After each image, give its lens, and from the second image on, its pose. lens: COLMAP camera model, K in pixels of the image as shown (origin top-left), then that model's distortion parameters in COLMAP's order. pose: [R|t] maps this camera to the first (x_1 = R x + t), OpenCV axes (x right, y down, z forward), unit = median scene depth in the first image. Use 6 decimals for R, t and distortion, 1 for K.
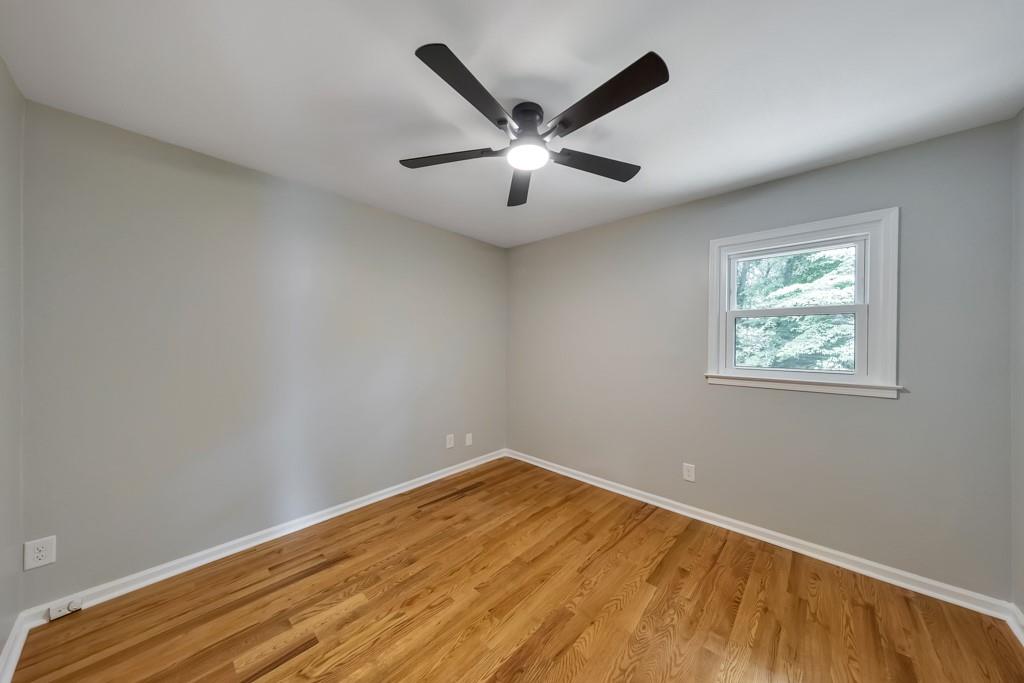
lens RADIAL K [[324.6, 0, 515.7], [0, 324.6, 342.8], [0, 0, 1]] dist [0.008632, -0.000097]
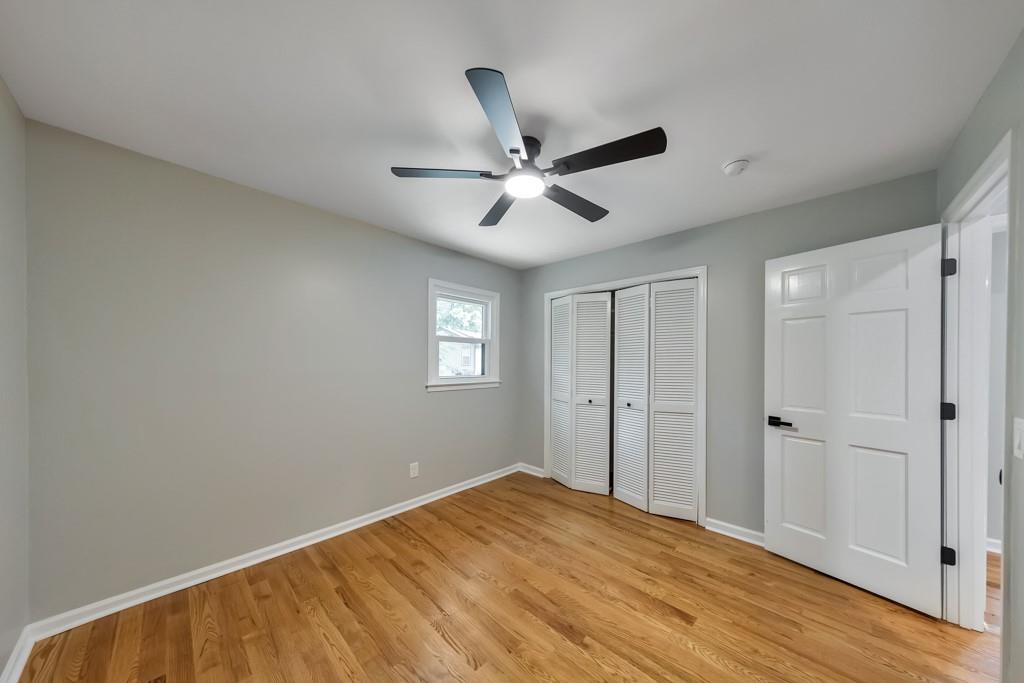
lens RADIAL K [[330.1, 0, 511.5], [0, 330.1, 358.5], [0, 0, 1]] dist [0.008781, -0.000076]
pose [[0.034596, 0.001242, 0.999401, -0.749859], [-0.005777, 0.999983, -0.001042, -0.004808], [-0.999385, -0.005737, 0.034603, 0.714220]]
